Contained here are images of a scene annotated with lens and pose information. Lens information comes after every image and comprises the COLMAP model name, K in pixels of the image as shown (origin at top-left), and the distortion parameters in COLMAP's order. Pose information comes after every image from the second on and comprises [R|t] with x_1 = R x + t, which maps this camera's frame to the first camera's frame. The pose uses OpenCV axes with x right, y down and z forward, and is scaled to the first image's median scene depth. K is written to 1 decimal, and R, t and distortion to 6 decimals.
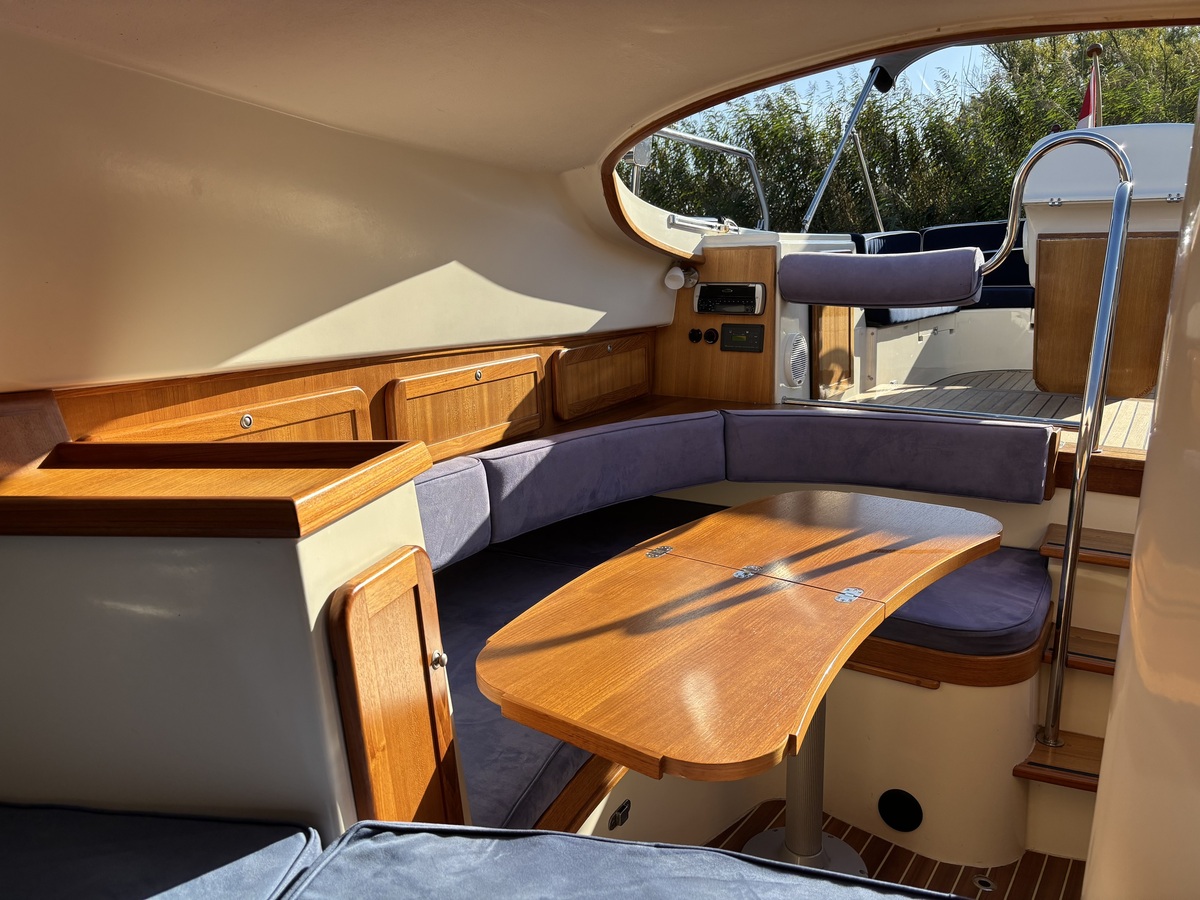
lens RADIAL K [[893.9, 0, 600.4], [0, 893.9, 447.3], [0, 0, 1]] dist [0.051859, -0.065302]
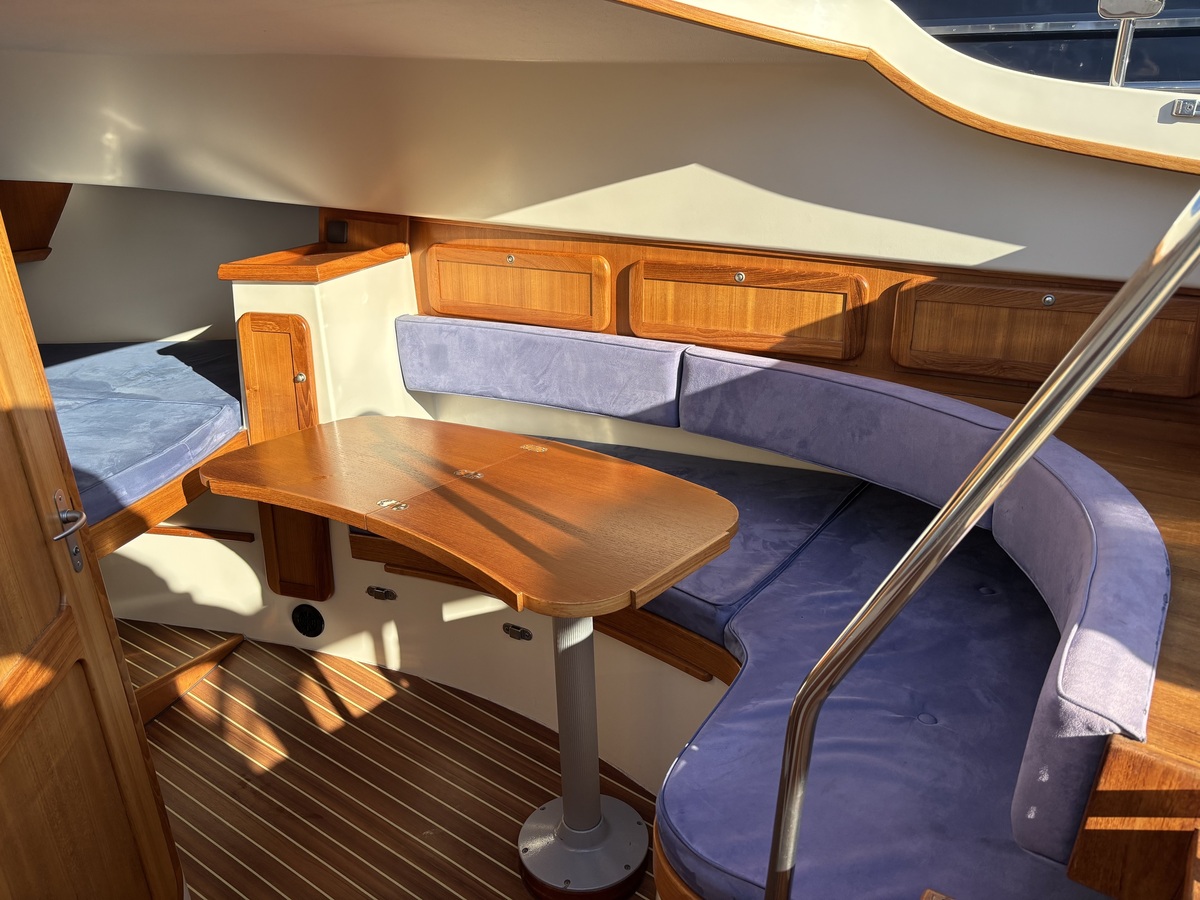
lens RADIAL K [[893.9, 0, 600.9], [0, 893.9, 450.4], [0, 0, 1]] dist [0.051859, -0.065302]
pose [[-0.039934, 0.403658, -0.914038, 0.799741], [-0.167450, 0.899128, 0.404389, -0.263833], [0.985071, 0.169205, 0.031686, 0.770254]]
